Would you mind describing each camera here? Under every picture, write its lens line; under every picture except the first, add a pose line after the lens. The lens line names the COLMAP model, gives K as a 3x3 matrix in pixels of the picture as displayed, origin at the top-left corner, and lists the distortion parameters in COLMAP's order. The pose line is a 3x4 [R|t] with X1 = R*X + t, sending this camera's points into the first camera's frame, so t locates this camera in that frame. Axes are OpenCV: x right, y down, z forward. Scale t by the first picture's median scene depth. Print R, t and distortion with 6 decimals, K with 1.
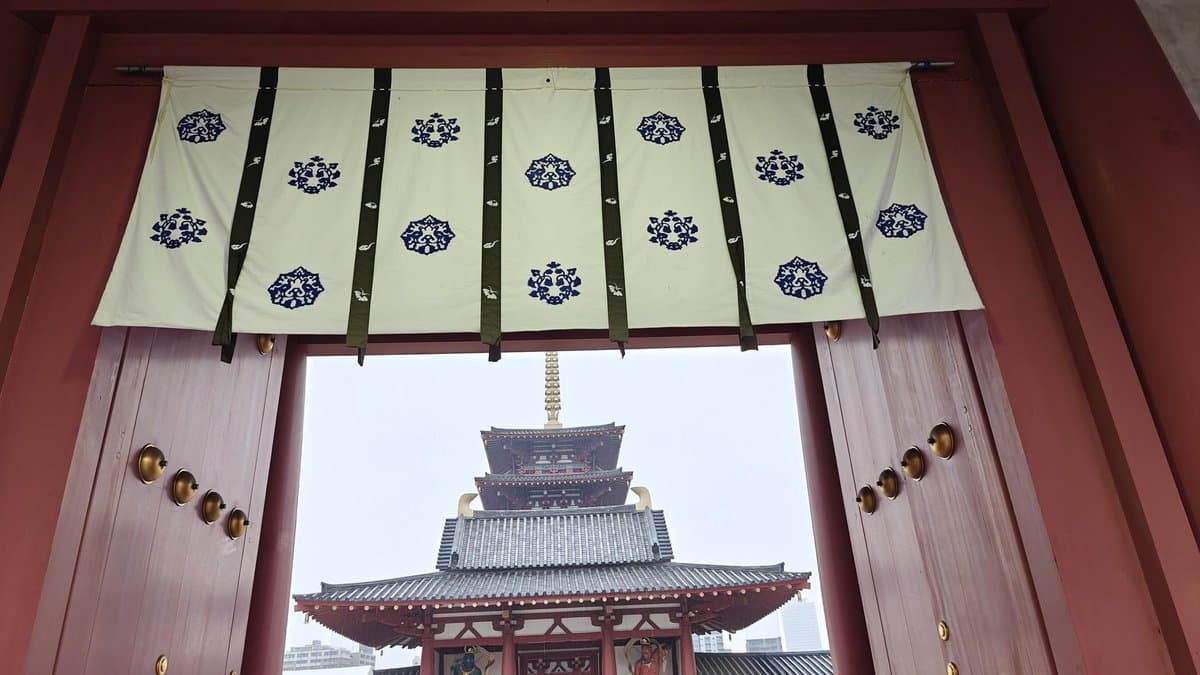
lens RADIAL K [[813.8, 0, 599.4], [0, 813.8, 335.7], [0, 0, 1]] dist [0.028327, -0.026348]
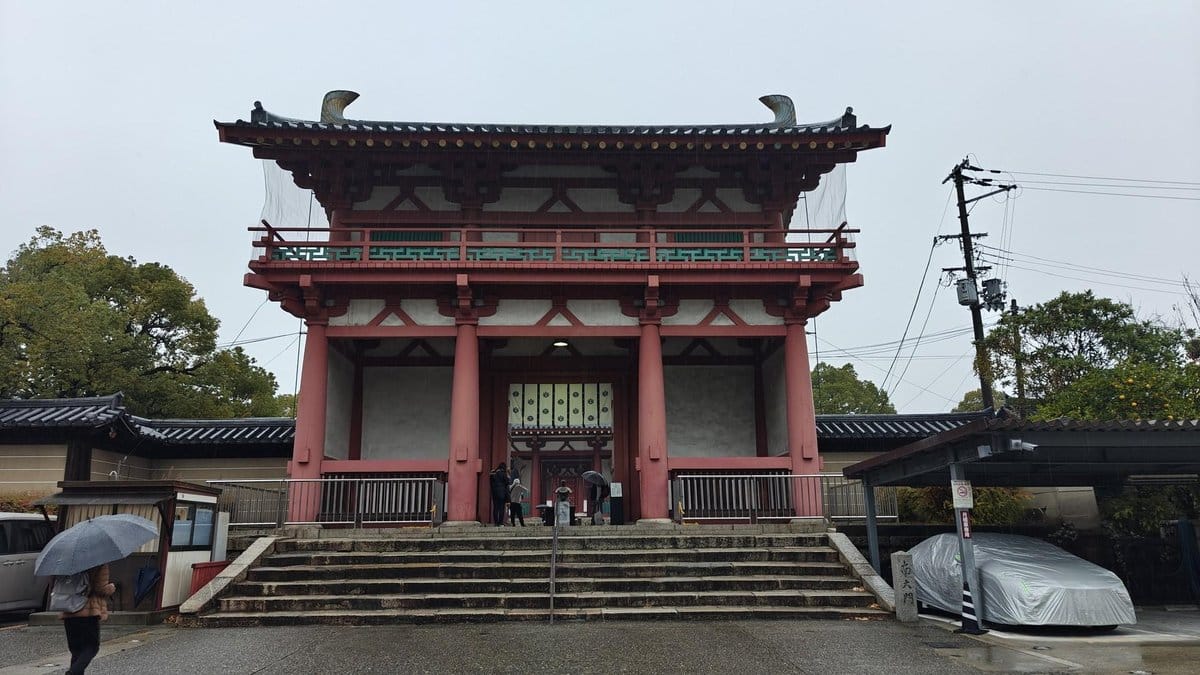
lens RADIAL K [[813.8, 0, 600.0], [0, 813.8, 325.8], [0, 0, 1]] dist [0.028327, -0.026348]
pose [[0.999380, 0.031175, -0.016388, 0.032748], [-0.027242, 0.979134, 0.201379, -0.194845], [0.022324, -0.200808, 0.979376, -0.506119]]
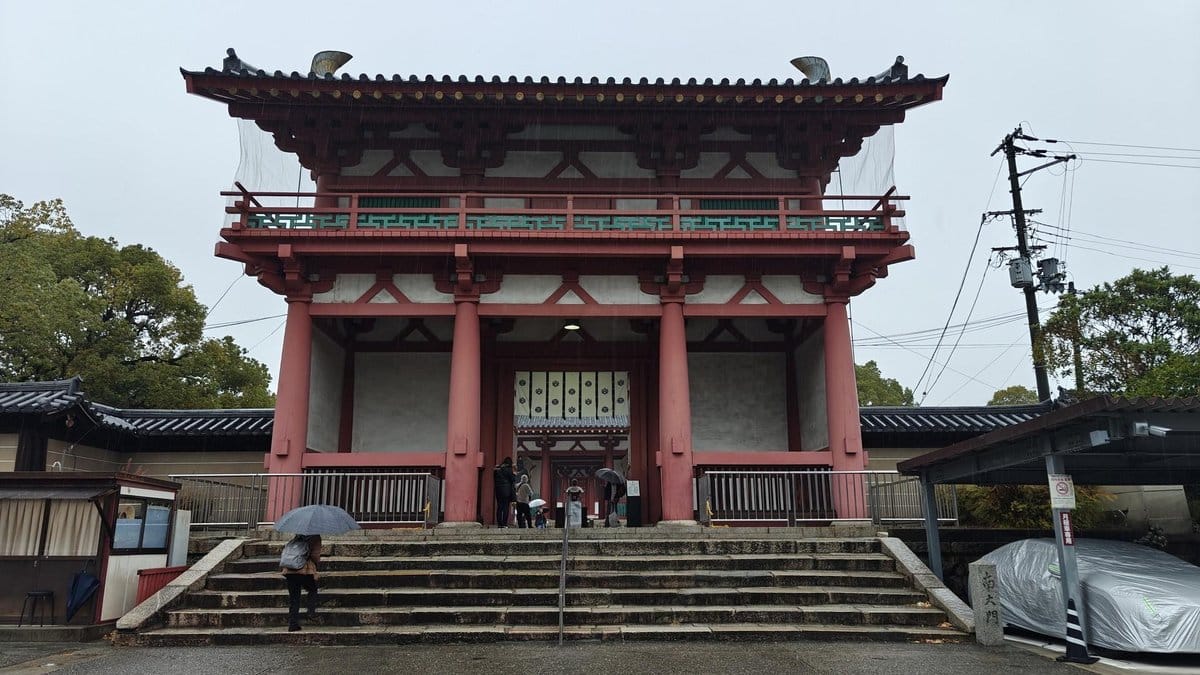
lens RADIAL K [[813.8, 0, 602.1], [0, 813.8, 339.2], [0, 0, 1]] dist [0.028327, -0.026348]
pose [[0.999070, 0.033879, -0.026664, 0.029221], [-0.027404, 0.976473, 0.213890, -0.168969], [0.033283, -0.212960, 0.976494, -0.452565]]
